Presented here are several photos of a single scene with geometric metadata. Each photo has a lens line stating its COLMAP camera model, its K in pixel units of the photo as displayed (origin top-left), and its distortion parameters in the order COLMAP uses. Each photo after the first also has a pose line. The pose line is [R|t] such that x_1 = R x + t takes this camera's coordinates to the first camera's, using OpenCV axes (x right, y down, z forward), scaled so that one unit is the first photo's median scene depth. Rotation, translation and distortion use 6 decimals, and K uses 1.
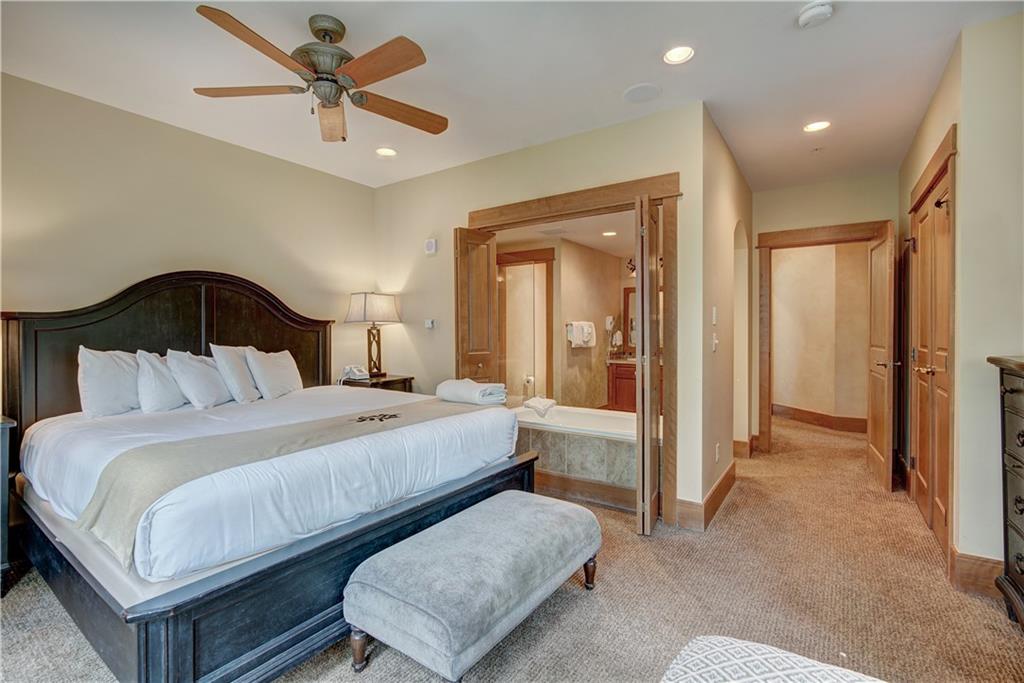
lens RADIAL K [[461.8, 0, 510.7], [0, 461.8, 333.1], [0, 0, 1]] dist [0.000468, 0.000451]
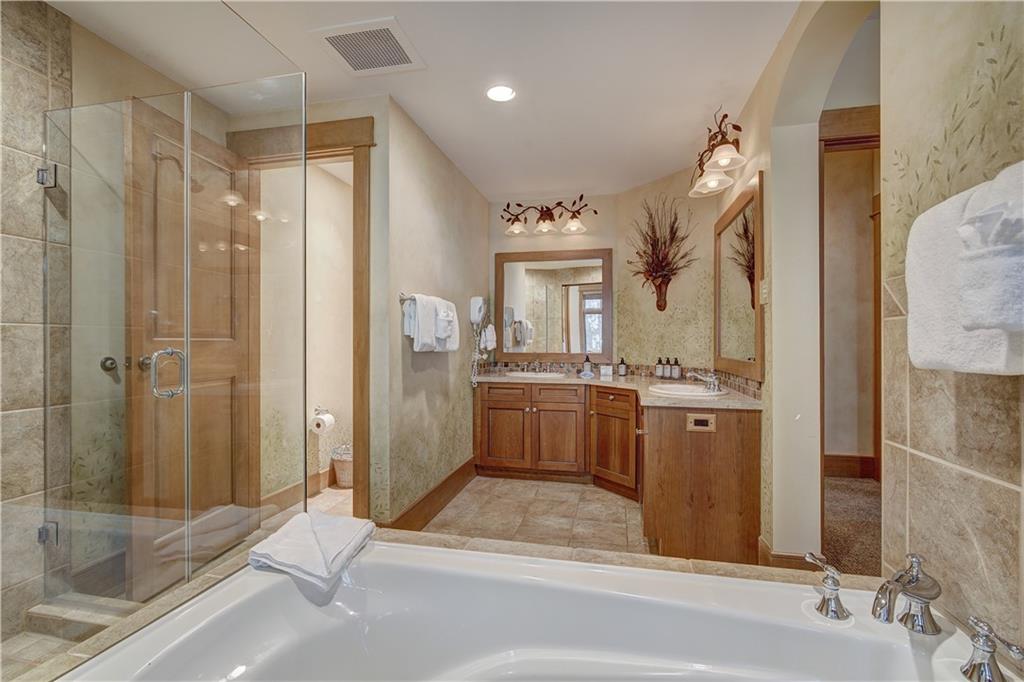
lens RADIAL K [[461.8, 0, 509.0], [0, 461.8, 336.5], [0, 0, 1]] dist [0.000468, 0.000451]
pose [[0.928280, 0.002645, 0.371872, 0.046446], [0.006140, 0.999729, -0.022437, 0.024508], [-0.371831, 0.023111, 0.928013, 0.495144]]
